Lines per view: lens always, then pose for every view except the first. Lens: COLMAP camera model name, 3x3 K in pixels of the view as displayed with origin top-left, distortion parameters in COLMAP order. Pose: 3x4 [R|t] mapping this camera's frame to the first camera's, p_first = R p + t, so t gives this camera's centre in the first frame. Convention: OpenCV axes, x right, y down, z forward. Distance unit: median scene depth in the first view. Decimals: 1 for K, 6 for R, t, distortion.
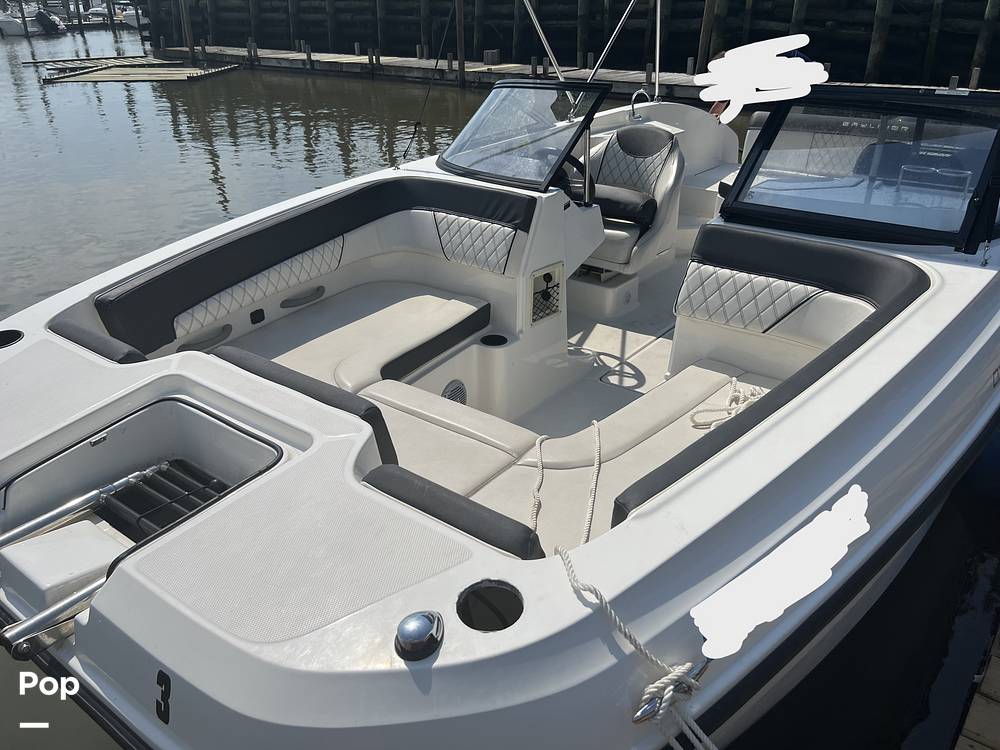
lens RADIAL K [[760.3, 0, 503.2], [0, 760.3, 385.7], [0, 0, 1]] dist [0.061054, -0.050729]
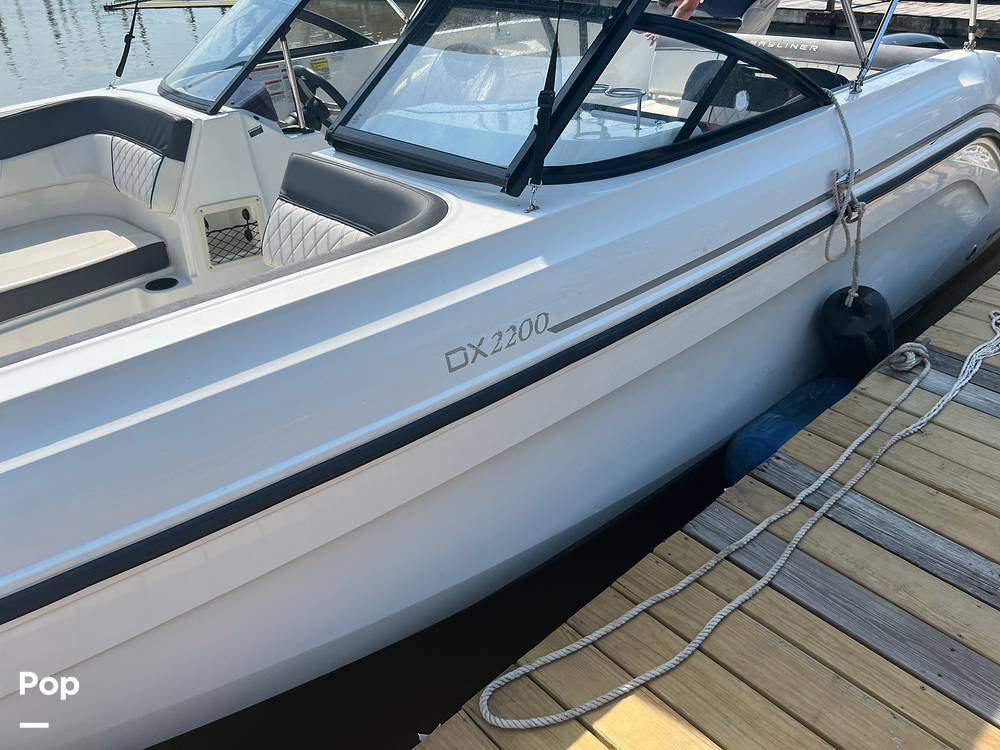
lens RADIAL K [[745.9, 0, 496.1], [0, 745.9, 374.9], [0, 0, 1]] dist [0.051765, -0.064011]
pose [[0.979254, 0.071354, -0.189661, 0.531758], [-0.058775, 0.995733, 0.071146, -0.038430], [0.193928, -0.058522, 0.979269, 0.206126]]
